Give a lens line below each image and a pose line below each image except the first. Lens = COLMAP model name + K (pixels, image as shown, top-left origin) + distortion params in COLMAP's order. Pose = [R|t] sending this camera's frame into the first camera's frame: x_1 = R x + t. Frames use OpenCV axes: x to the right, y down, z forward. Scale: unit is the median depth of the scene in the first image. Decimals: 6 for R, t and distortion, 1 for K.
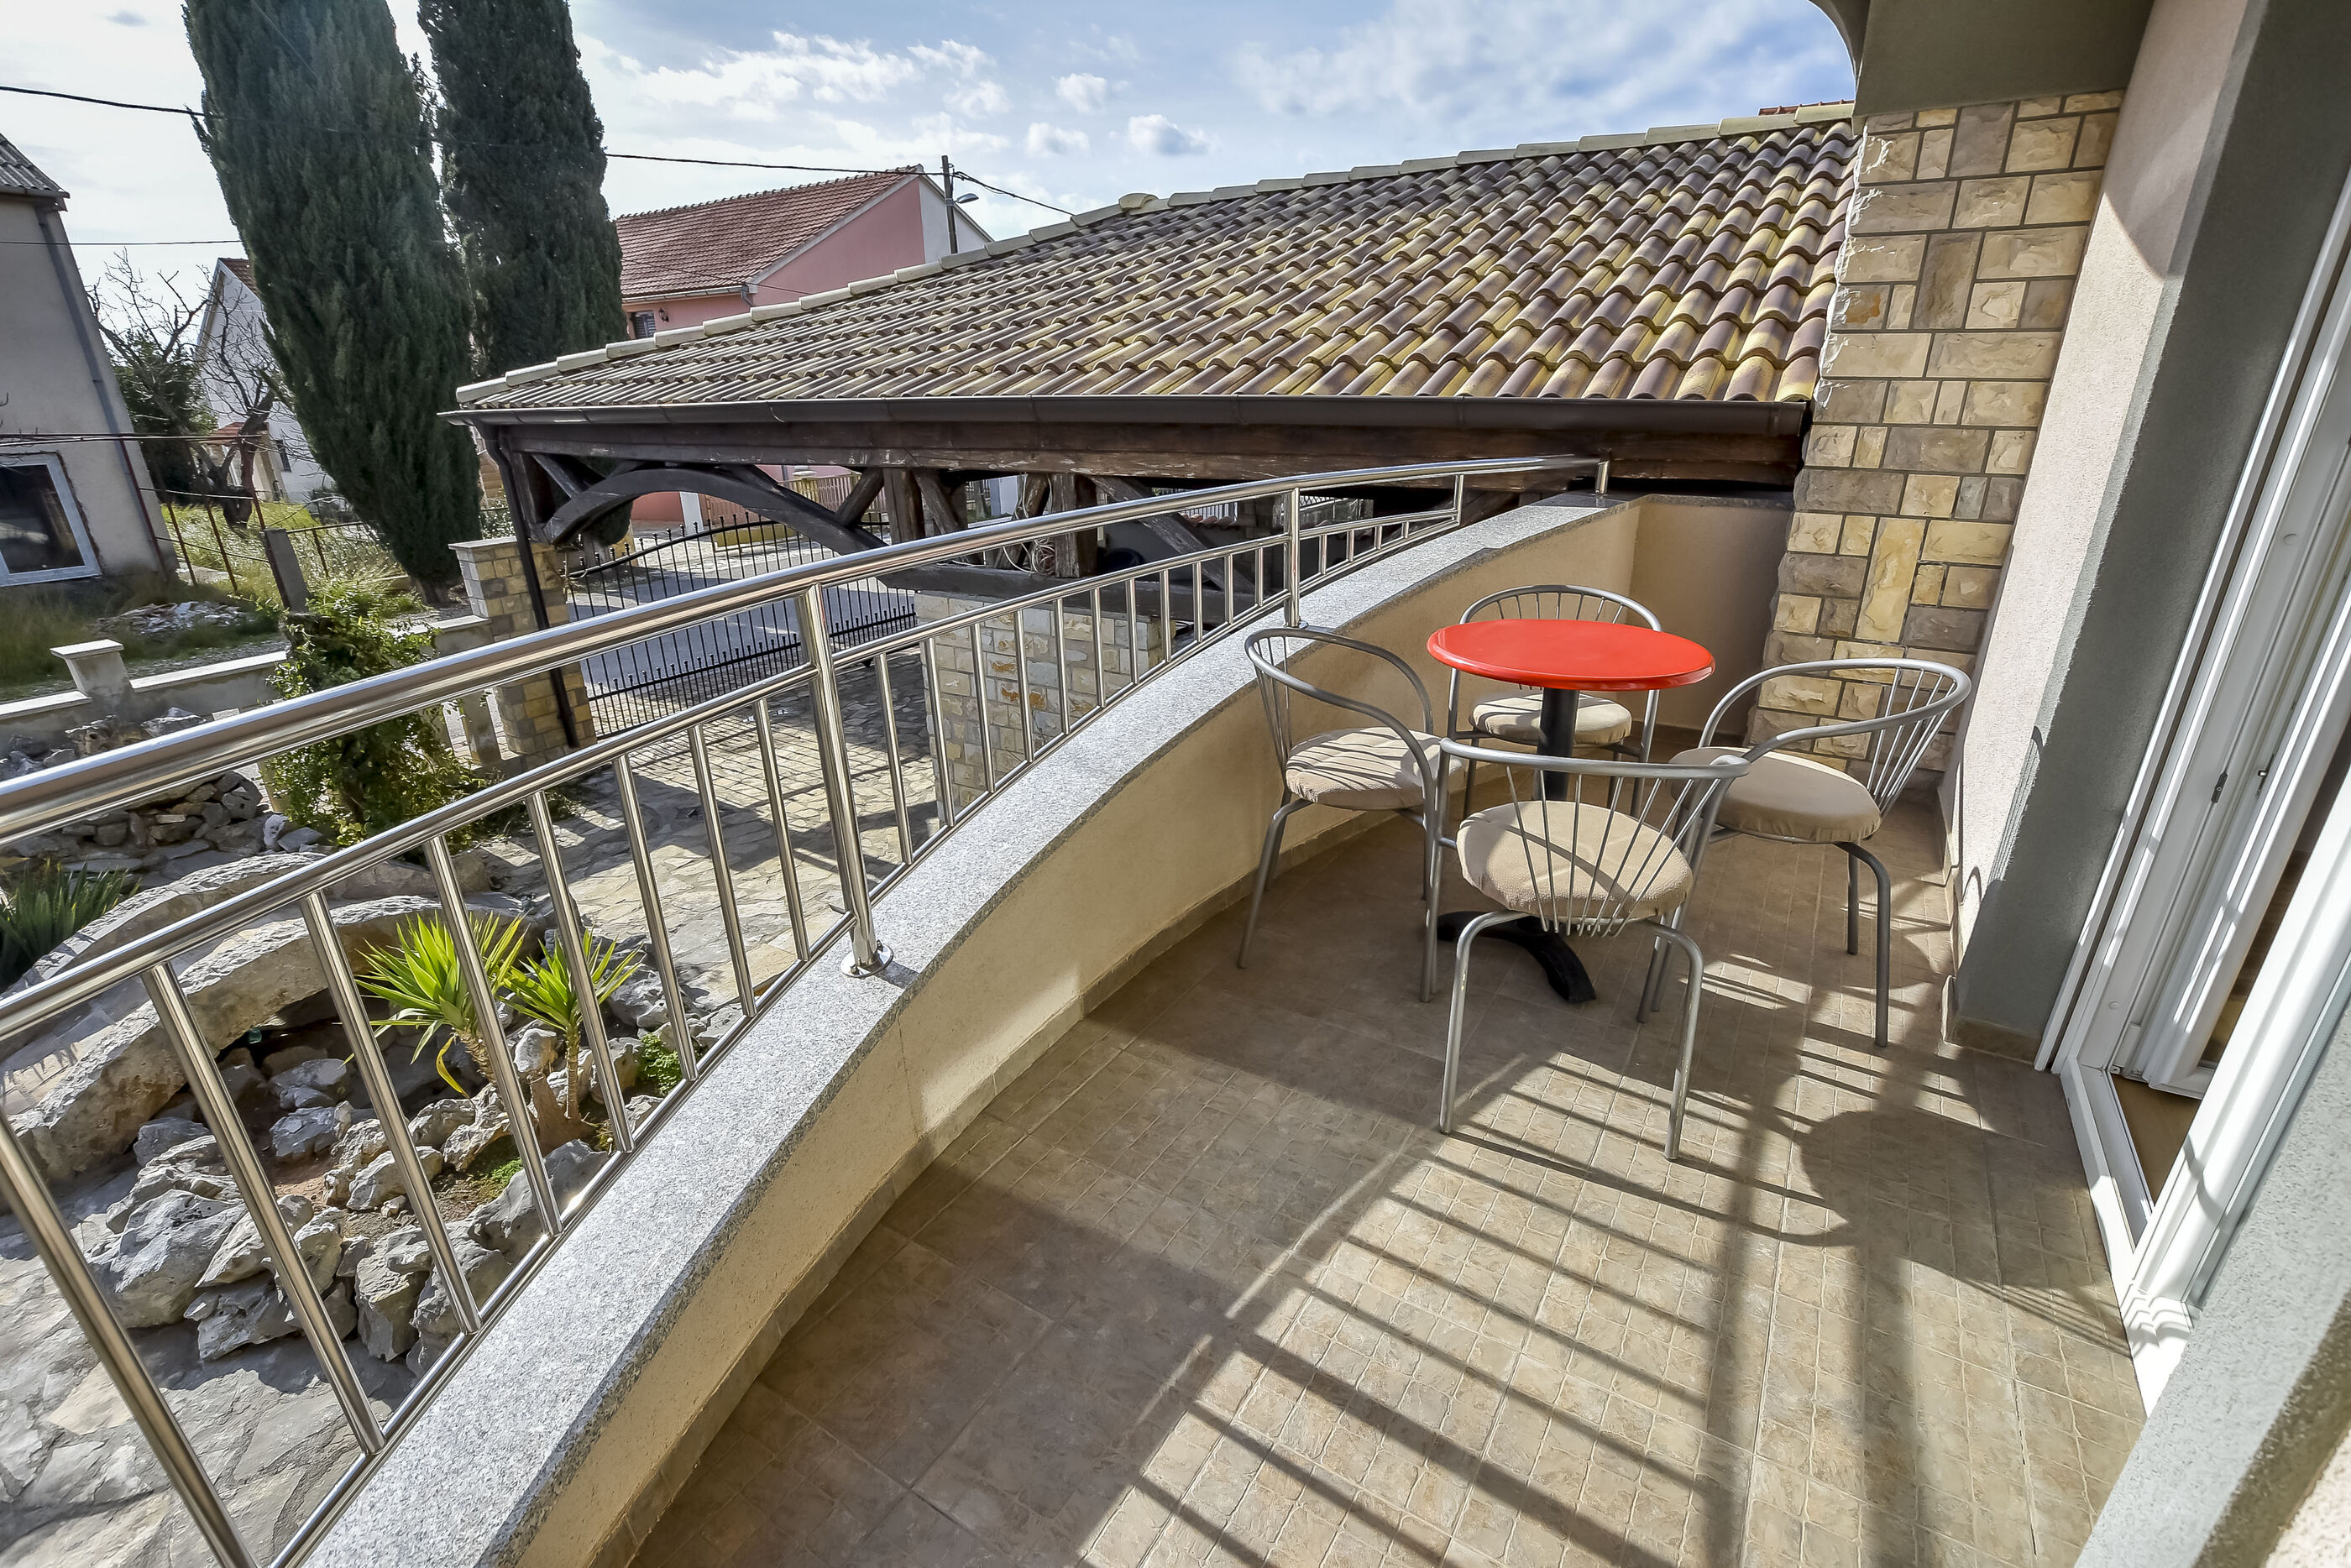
lens RADIAL K [[995.0, 0, 1175.5], [0, 995.0, 784.0], [0, 0, 1]] dist [-0.000572, -0.000050]
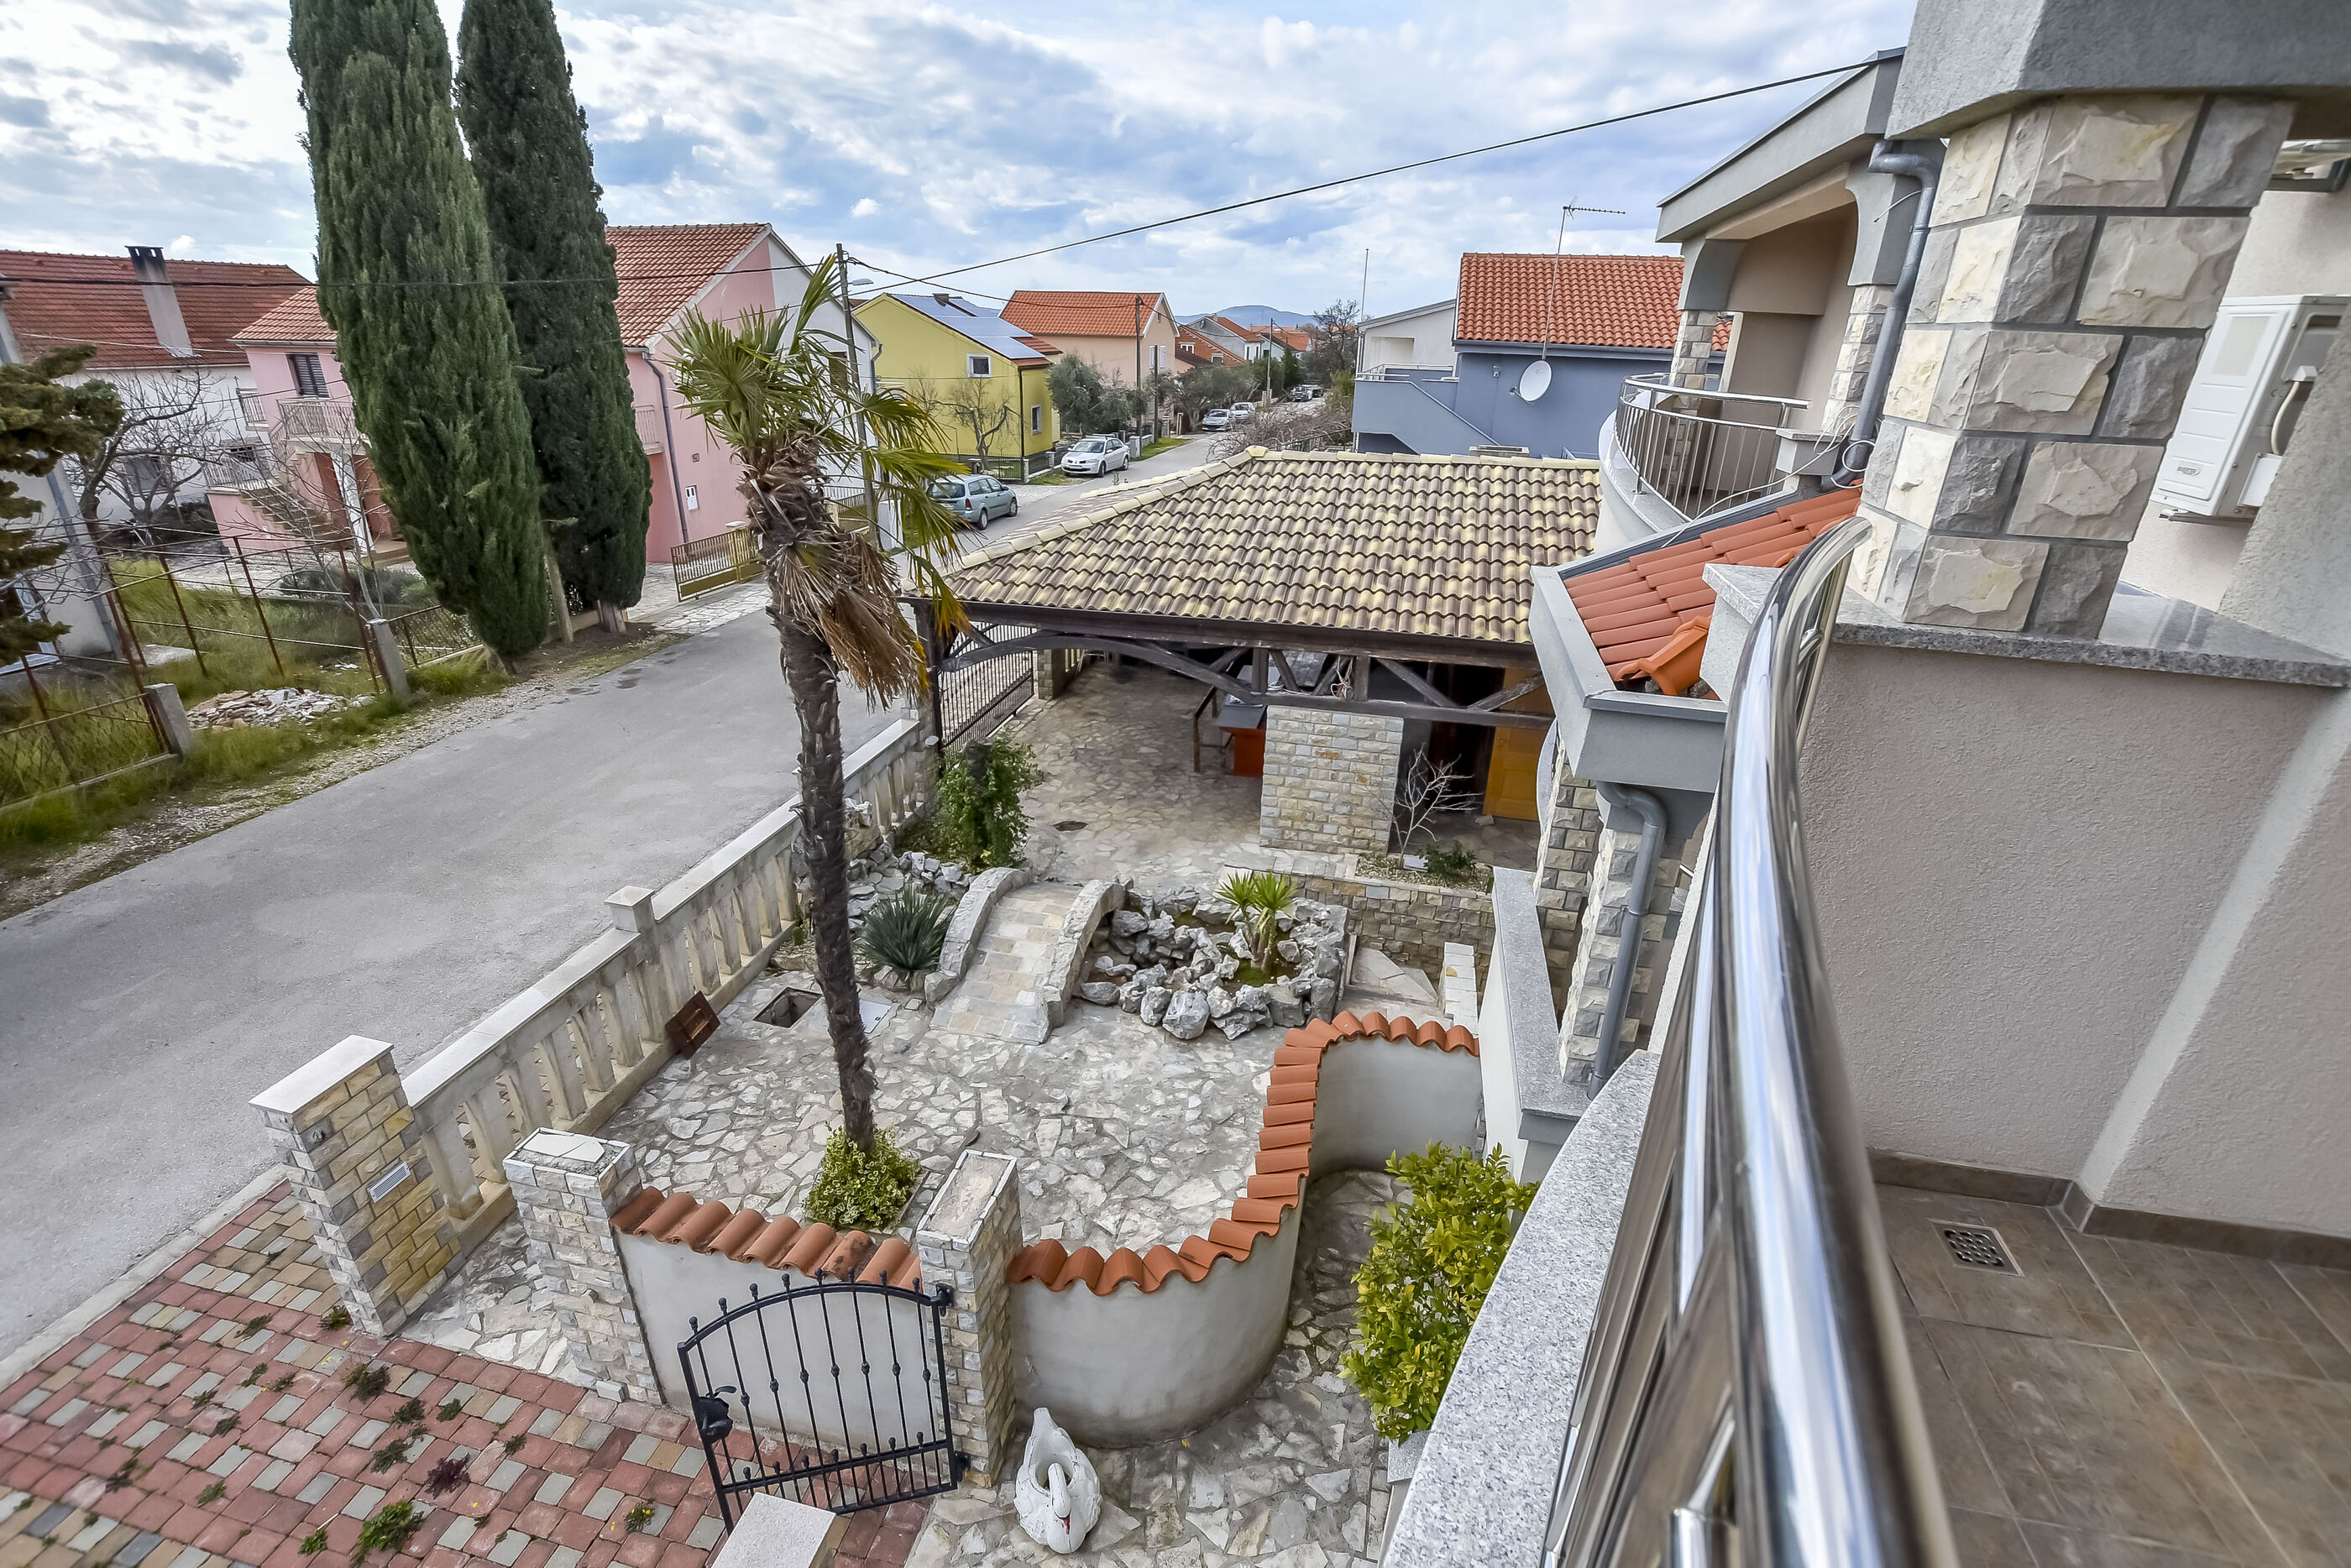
lens RADIAL K [[995.0, 0, 1175.5], [0, 995.0, 784.0], [0, 0, 1]] dist [-0.000572, -0.000050]
pose [[0.941607, -0.101768, 0.320966, -0.479788], [0.085947, 0.994298, 0.063121, -0.076042], [-0.325560, -0.031849, 0.944985, -0.381636]]
